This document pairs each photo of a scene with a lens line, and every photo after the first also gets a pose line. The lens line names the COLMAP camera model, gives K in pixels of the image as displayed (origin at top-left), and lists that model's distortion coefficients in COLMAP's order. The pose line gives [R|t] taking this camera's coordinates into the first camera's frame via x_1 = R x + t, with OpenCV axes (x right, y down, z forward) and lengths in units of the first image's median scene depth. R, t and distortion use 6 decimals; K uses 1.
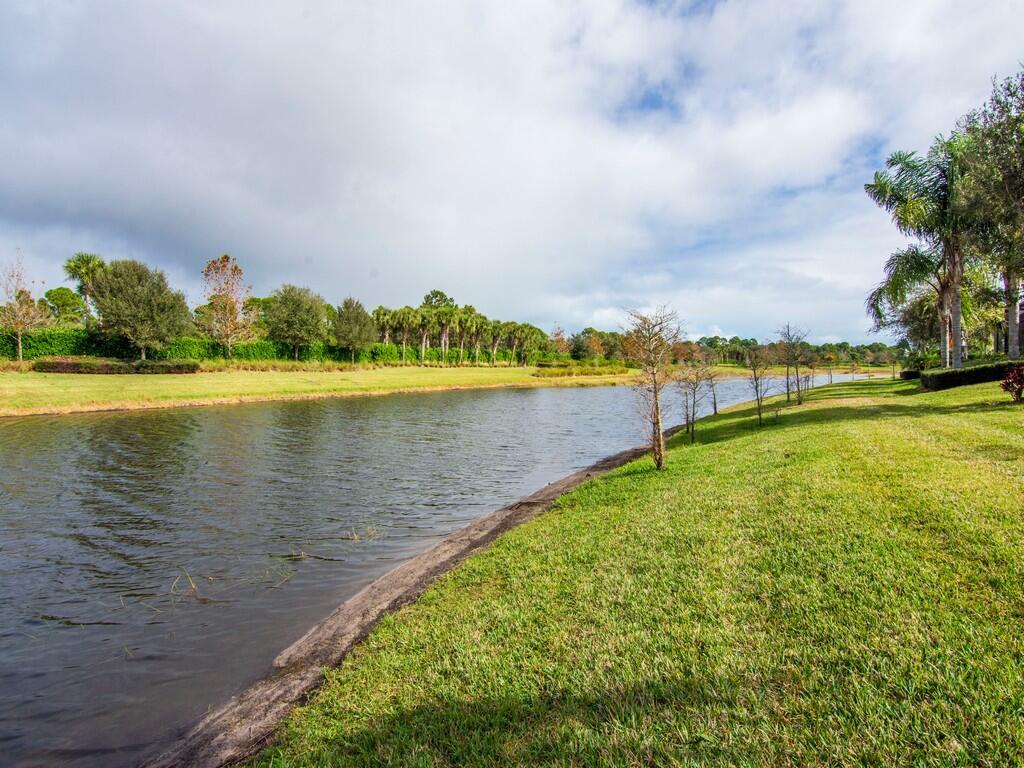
lens RADIAL K [[496.5, 0, 508.7], [0, 496.5, 375.2], [0, 0, 1]] dist [0.001692, -0.013016]
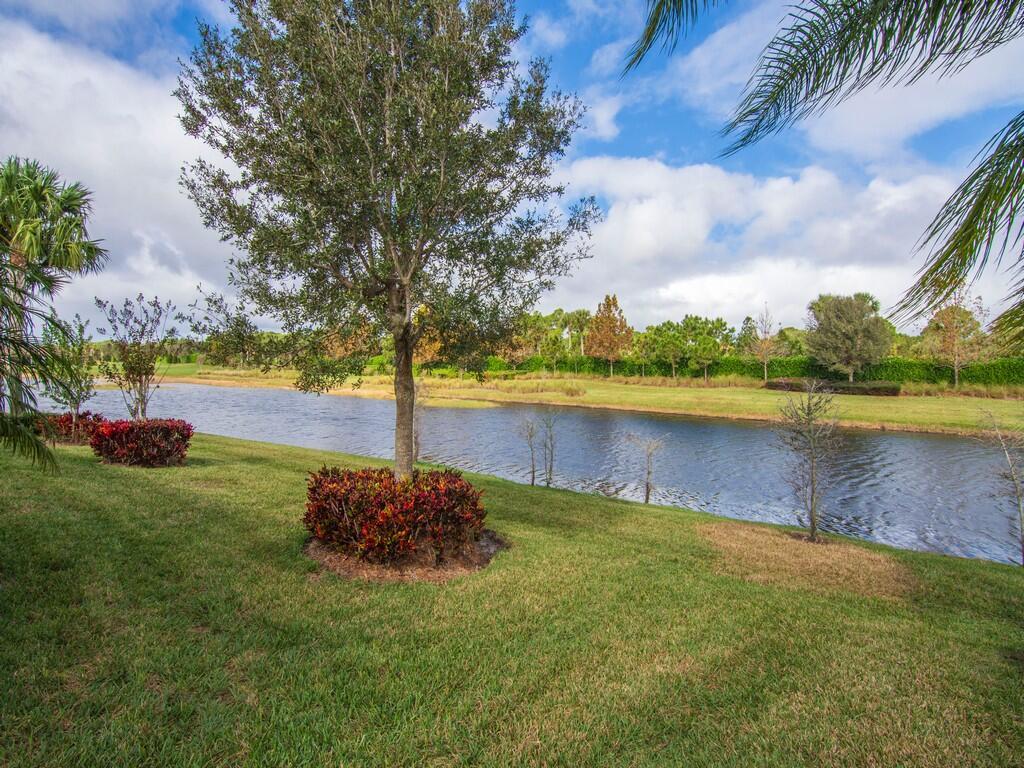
lens RADIAL K [[499.8, 0, 517.3], [0, 499.8, 390.1], [0, 0, 1]] dist [0.052597, -0.040073]
pose [[-0.043173, 0.043752, -0.998109, 0.437626], [-0.036454, 0.998306, 0.045337, -0.035799], [0.998402, 0.038342, -0.041505, 0.289584]]
